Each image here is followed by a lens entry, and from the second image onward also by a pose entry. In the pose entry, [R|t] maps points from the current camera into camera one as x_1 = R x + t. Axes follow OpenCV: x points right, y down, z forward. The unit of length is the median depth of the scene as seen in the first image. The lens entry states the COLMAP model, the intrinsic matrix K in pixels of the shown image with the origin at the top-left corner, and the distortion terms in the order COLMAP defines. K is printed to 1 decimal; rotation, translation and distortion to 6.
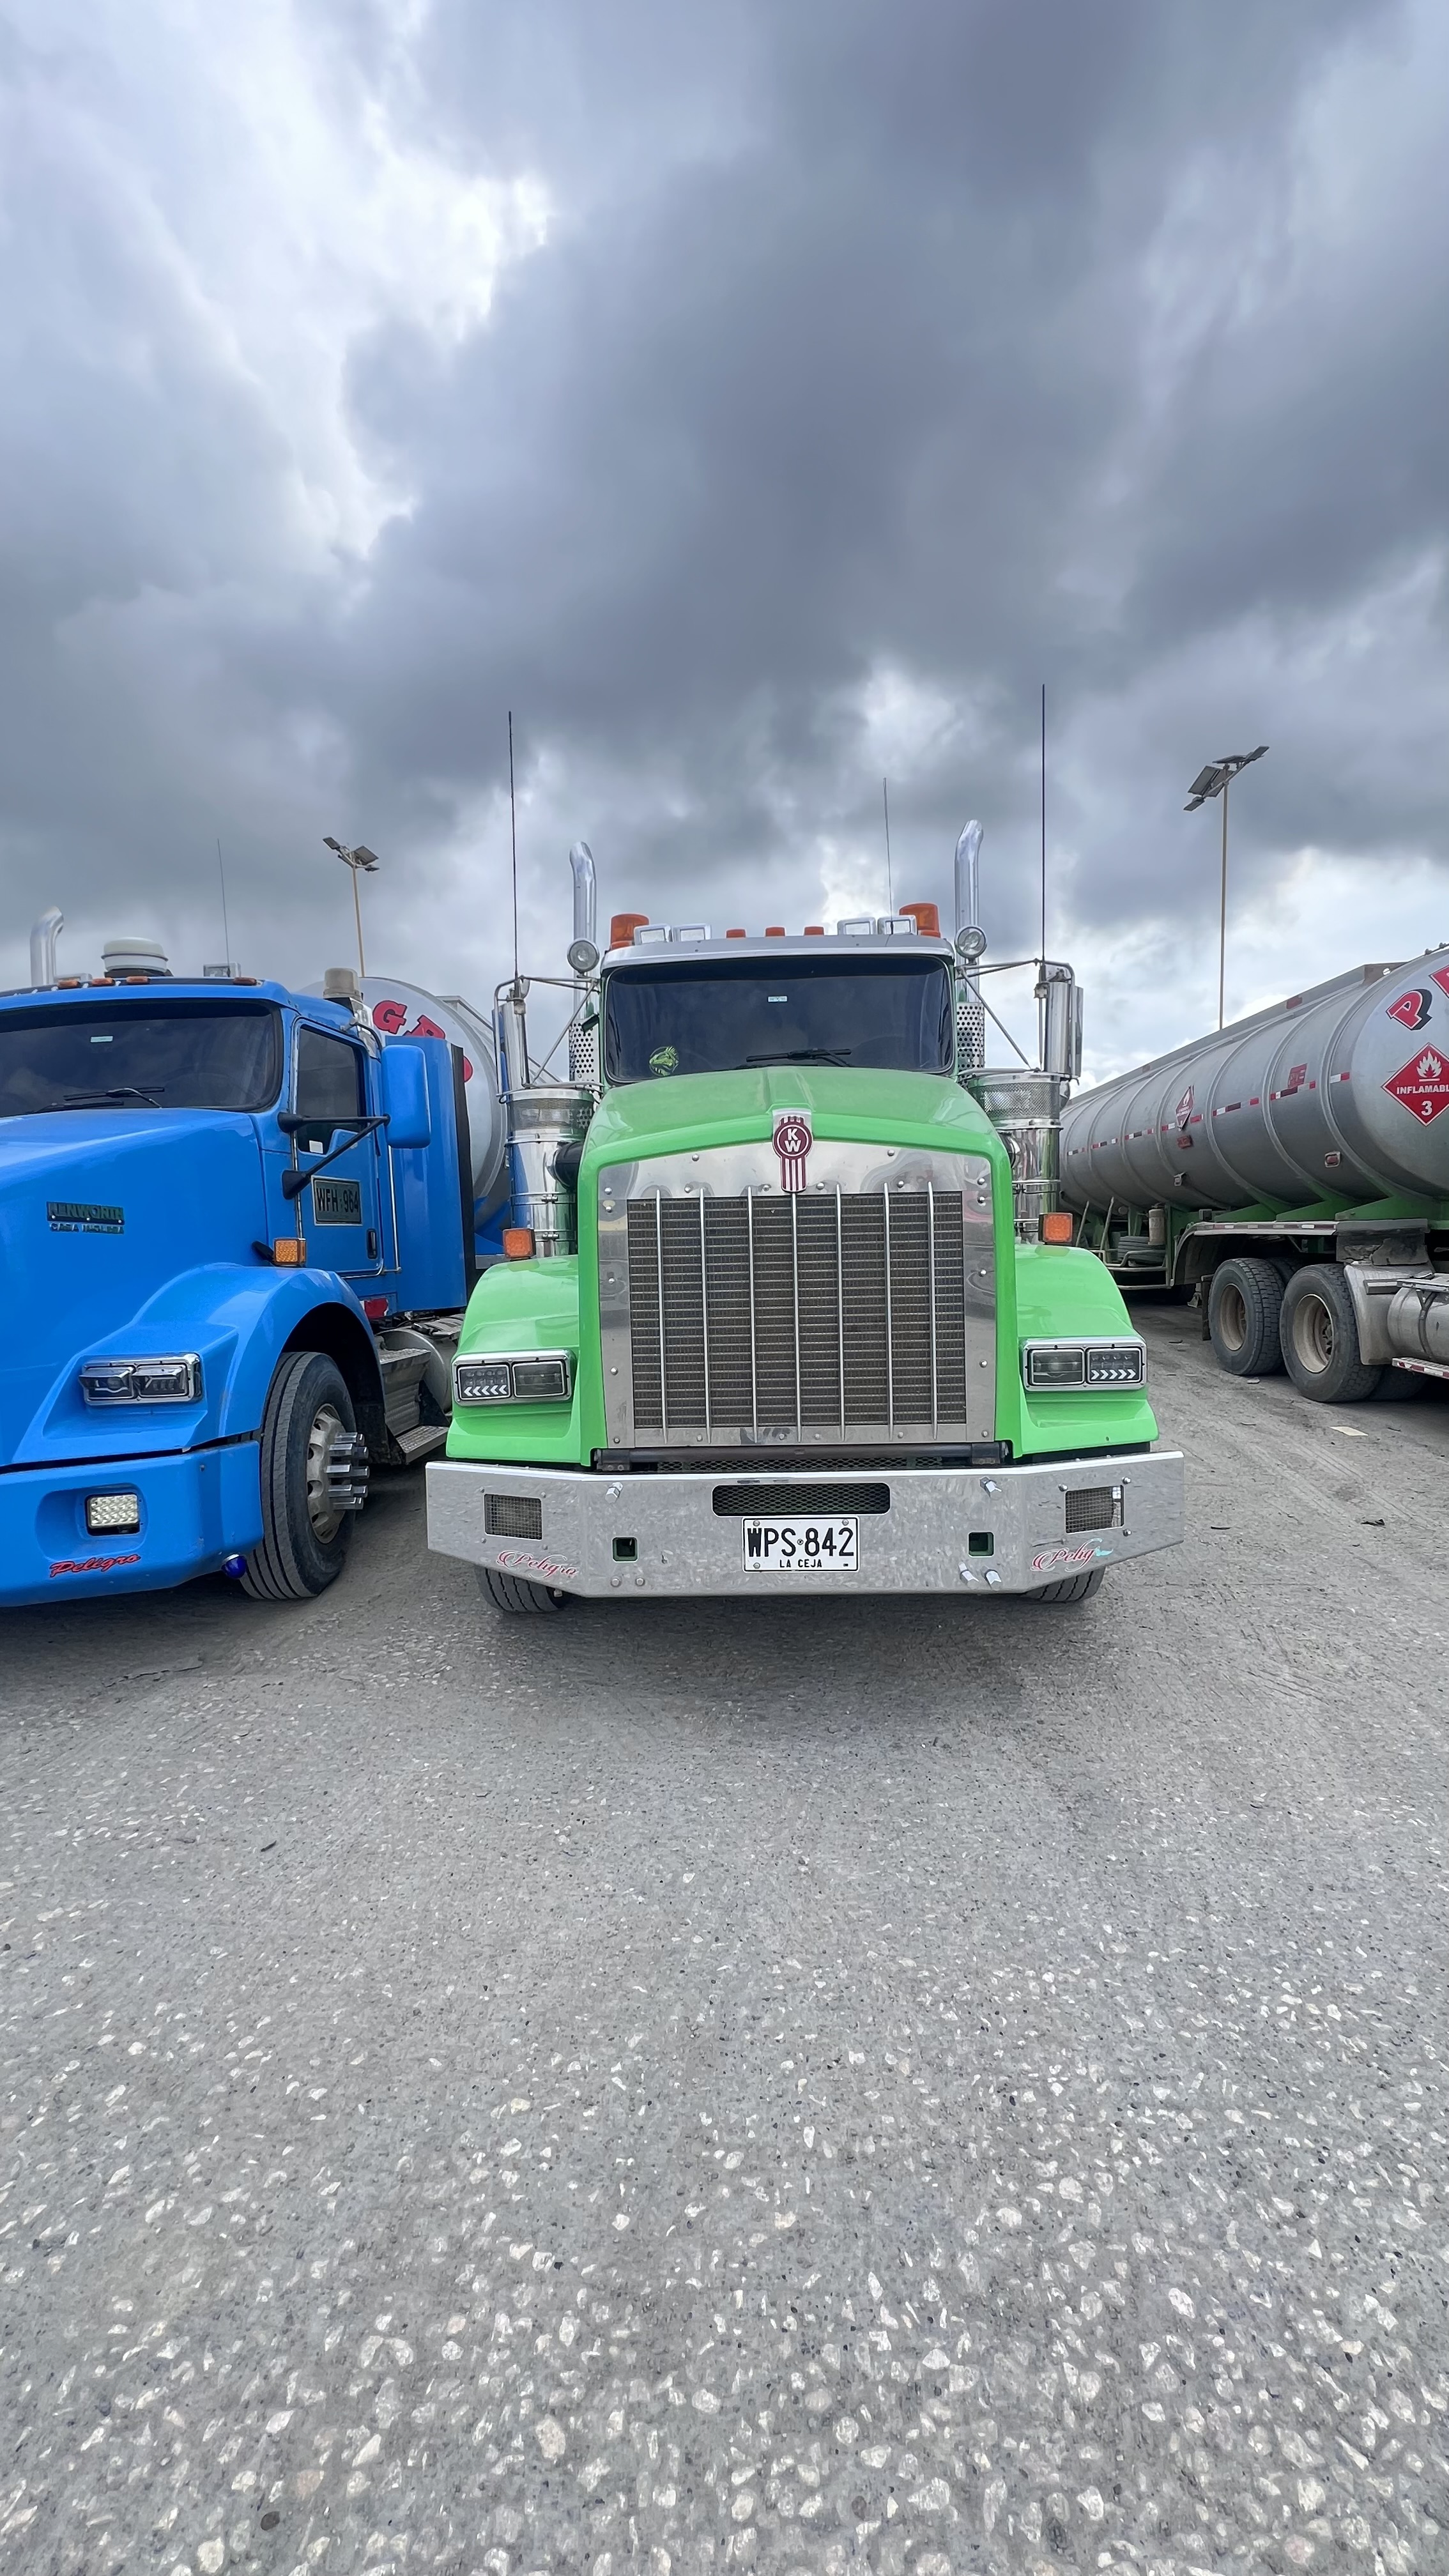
lens RADIAL K [[1047.1, 0, 738.5], [0, 1047.1, 1284.0], [0, 0, 1]] dist [-0.000328, -0.000143]
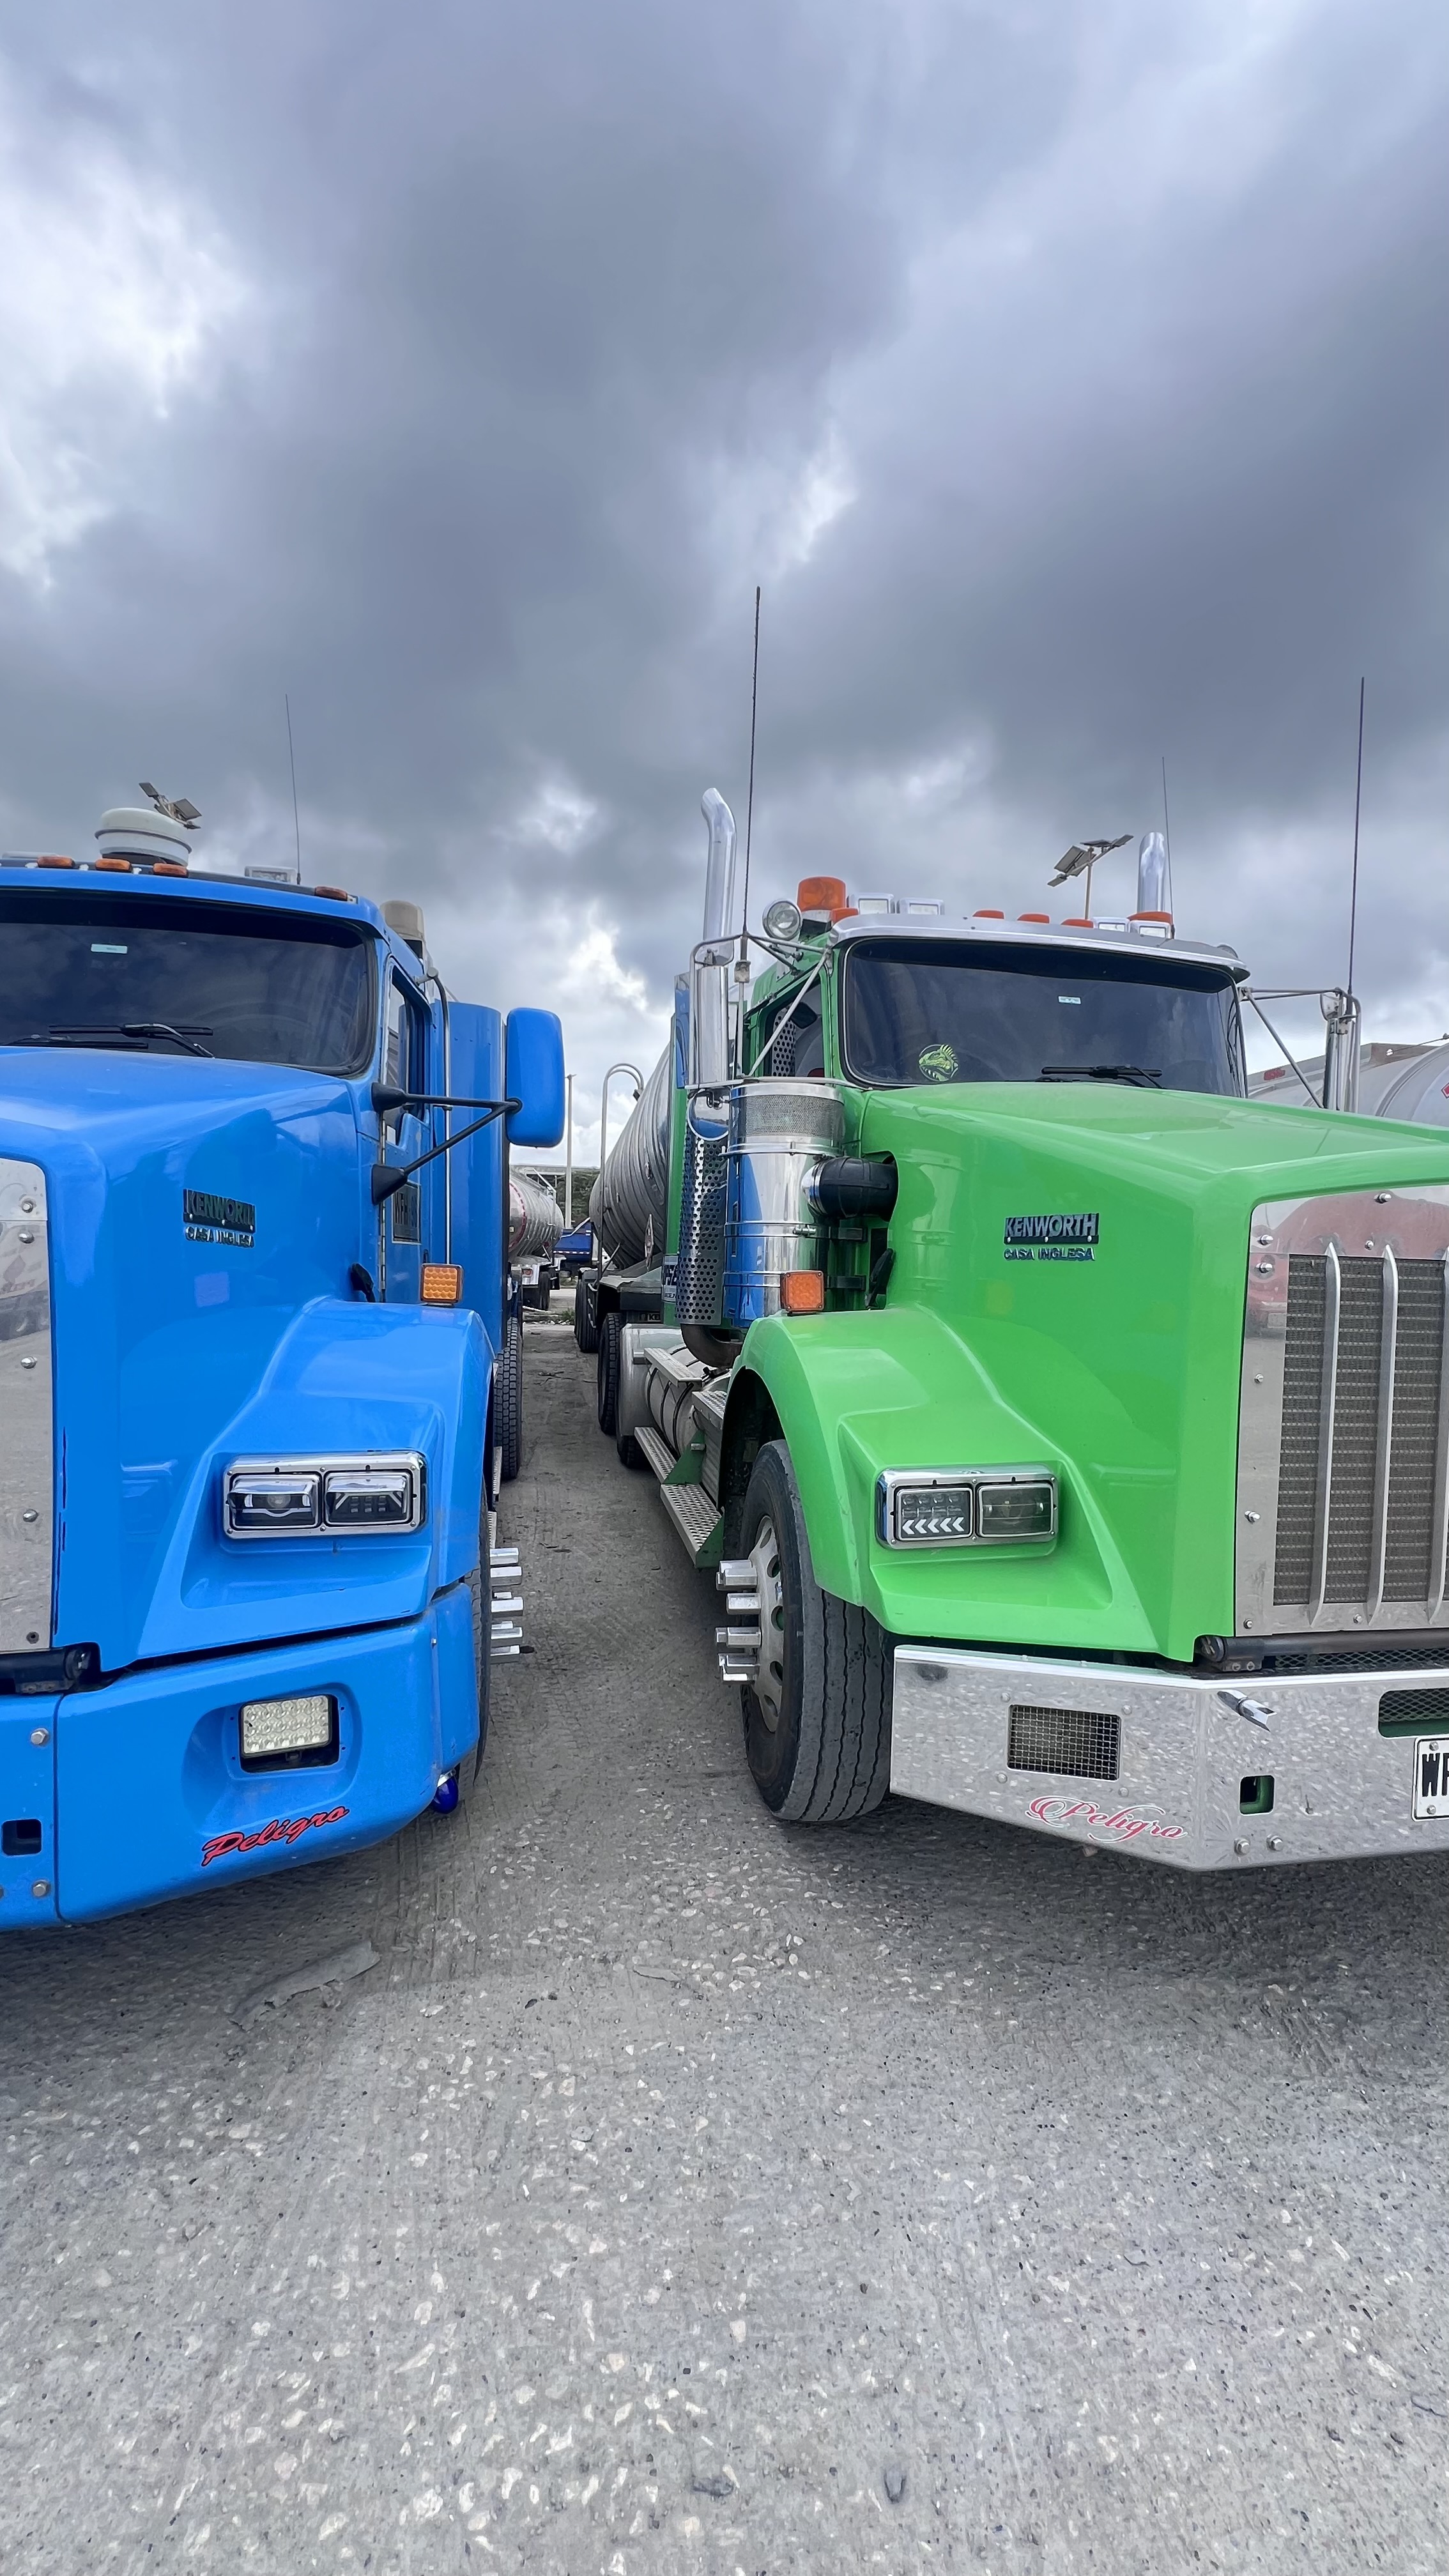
lens RADIAL K [[1039.1, 0, 736.6], [0, 1039.1, 1285.1], [0, 0, 1]] dist [0.001030, 0.000279]
pose [[0.974307, 0.051835, 0.219180, -0.575277], [-0.045474, 0.998388, -0.033974, -0.023487], [-0.220587, 0.023134, 0.975093, 0.437101]]
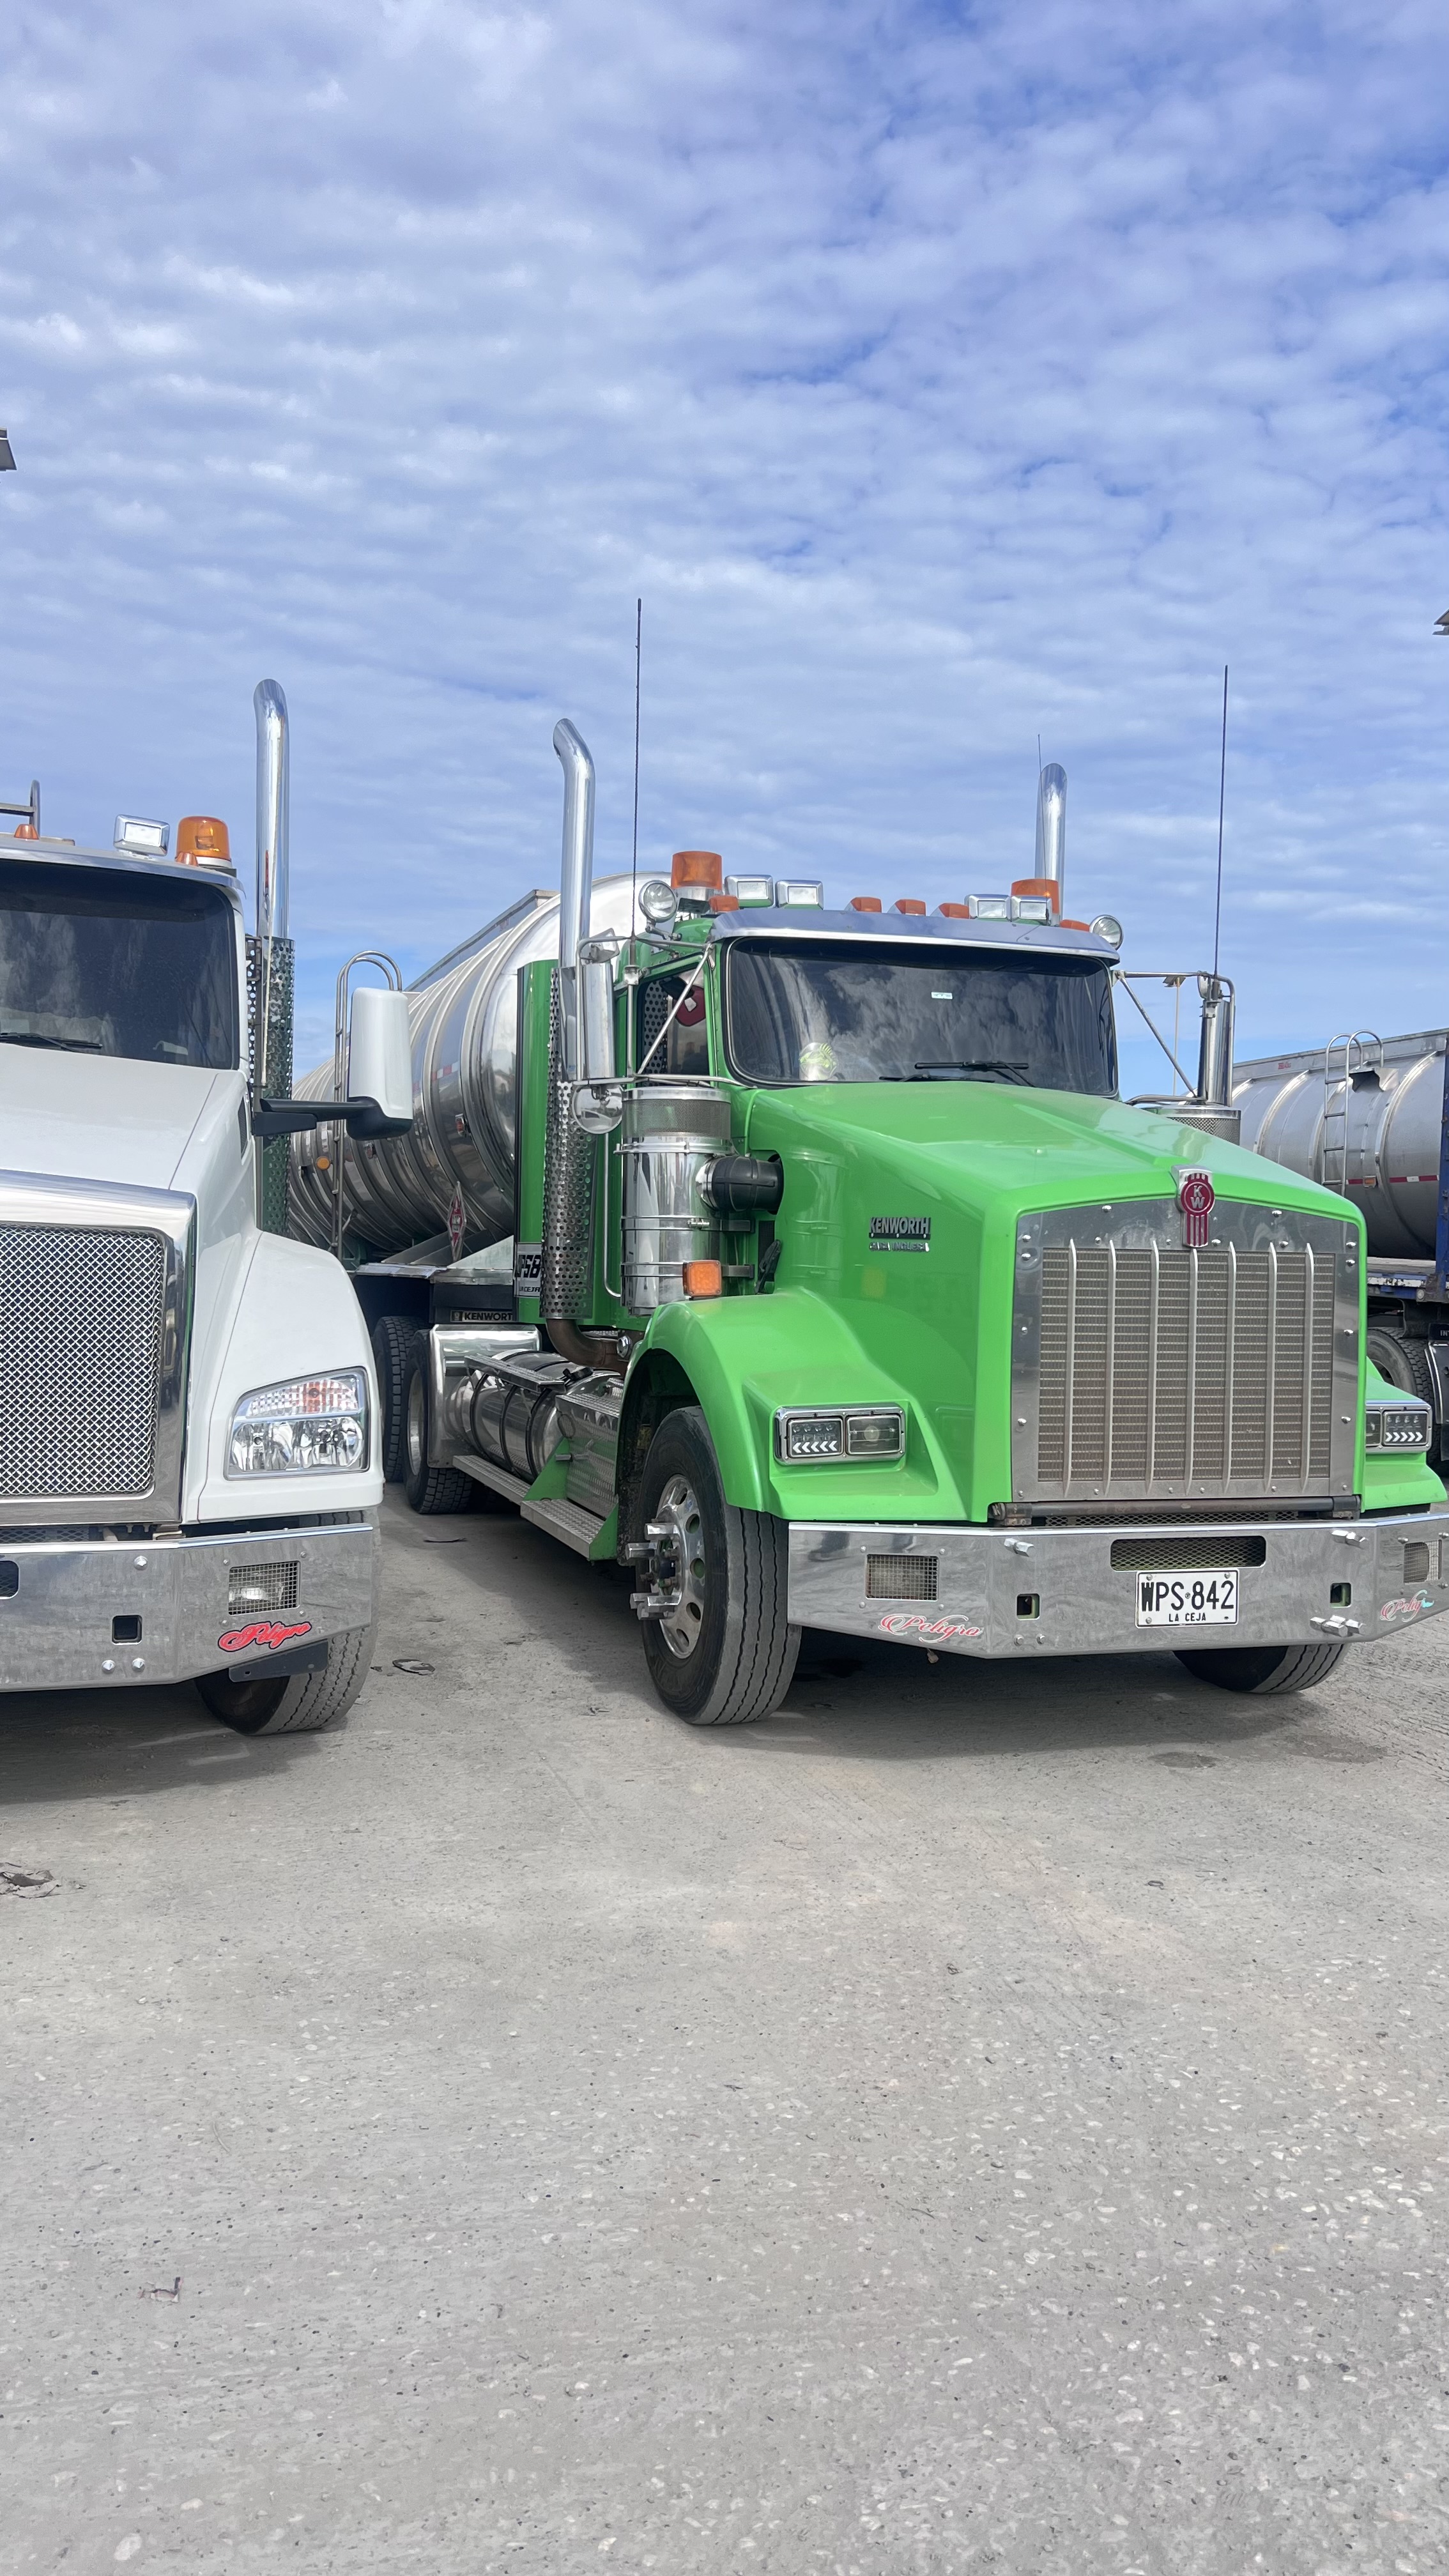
lens RADIAL K [[1968.5, 0, 687.9], [0, 1968.5, 1248.3], [0, 0, 1]] dist [0.026576, 0.005824]
pose [[0.944148, 0.041285, 0.326925, -1.015772], [-0.026041, 0.998366, -0.050871, 0.022707], [-0.328491, 0.039516, 0.943680, -0.634869]]
